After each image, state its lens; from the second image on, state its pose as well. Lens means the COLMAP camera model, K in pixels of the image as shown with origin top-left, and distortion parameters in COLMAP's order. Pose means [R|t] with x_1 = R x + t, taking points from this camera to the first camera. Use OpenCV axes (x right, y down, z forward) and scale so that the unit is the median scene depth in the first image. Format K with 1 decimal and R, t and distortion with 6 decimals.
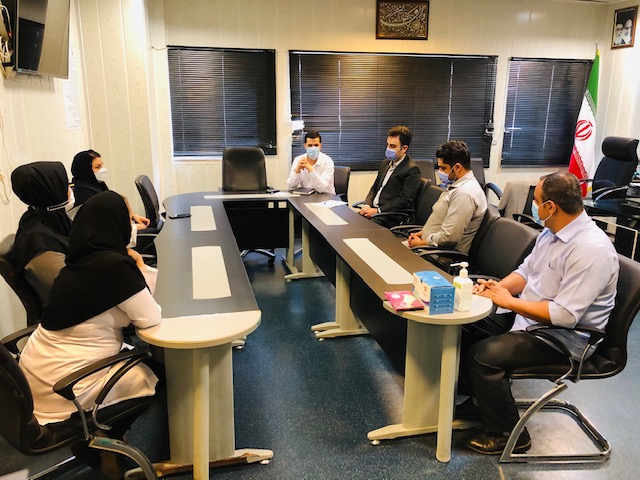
lens RADIAL K [[529.9, 0, 322.3], [0, 529.9, 229.5], [0, 0, 1]] dist [0.039572, -0.000413]
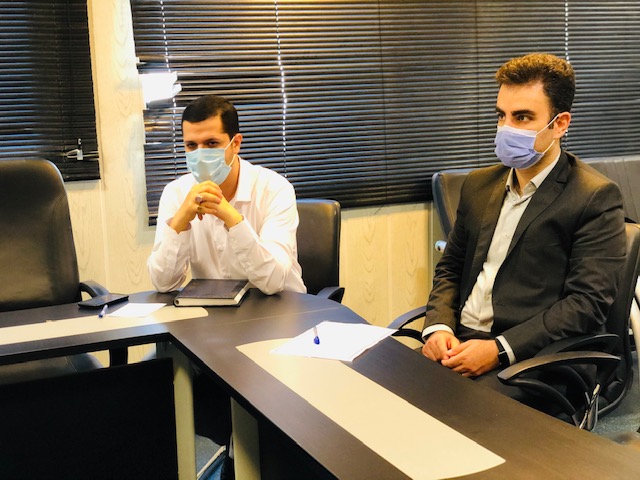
lens RADIAL K [[945.8, 0, 320.0], [0, 945.8, 240.0], [0, 0, 1]] dist [-0.003420, -0.090812]
pose [[0.985206, -0.073011, 0.155041, -0.052609], [0.084155, 0.994227, -0.066566, -0.060404], [-0.149285, 0.078629, 0.985663, 0.467615]]
